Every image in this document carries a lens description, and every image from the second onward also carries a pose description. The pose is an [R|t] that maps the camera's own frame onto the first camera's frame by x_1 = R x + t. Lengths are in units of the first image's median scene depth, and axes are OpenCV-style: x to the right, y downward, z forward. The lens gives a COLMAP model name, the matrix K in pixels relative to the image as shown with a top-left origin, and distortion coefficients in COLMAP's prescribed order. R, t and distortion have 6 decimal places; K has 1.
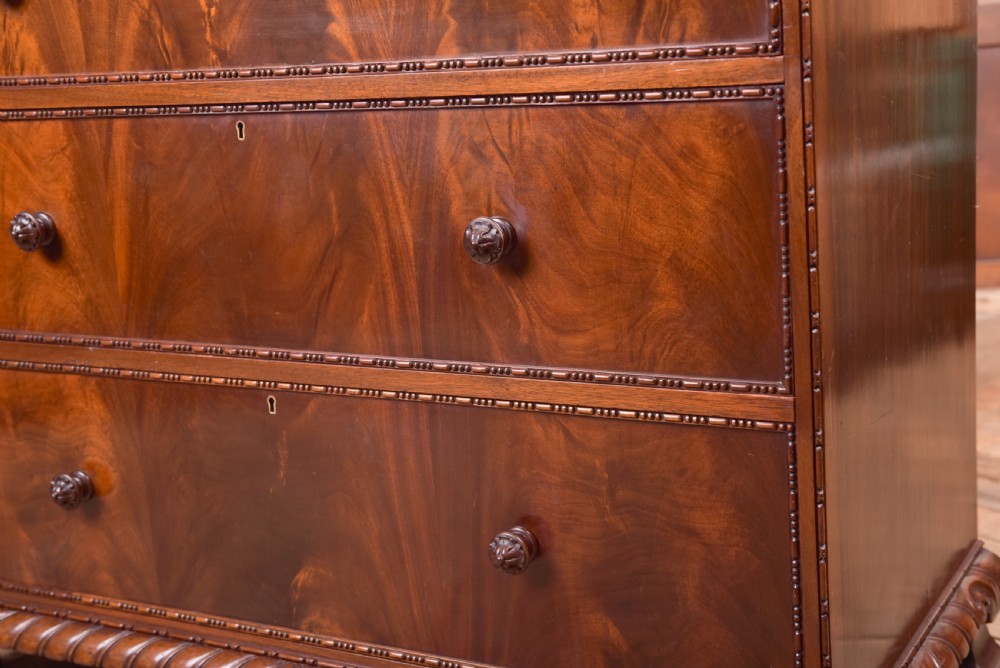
lens RADIAL K [[1419.6, 0, 491.4], [0, 1419.6, 337.3], [0, 0, 1]] dist [0.088190, 0.000000]
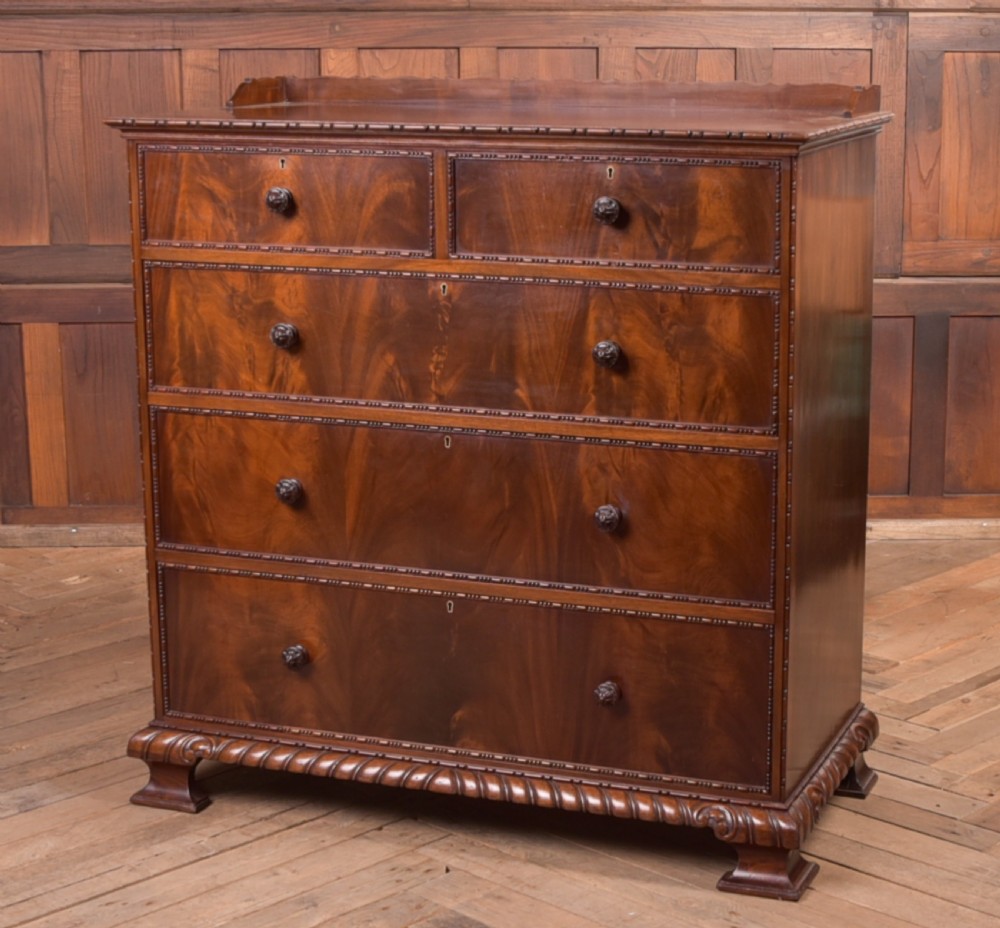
lens RADIAL K [[1876.6, 0, 503.9], [0, 1876.6, 537.0], [0, 0, 1]] dist [-0.119386, 0.000000]
pose [[0.990221, 0.032016, 0.135786, -0.429347], [-0.033465, 0.999405, 0.008403, -0.057912], [-0.135436, -0.012865, 0.990703, -1.251891]]
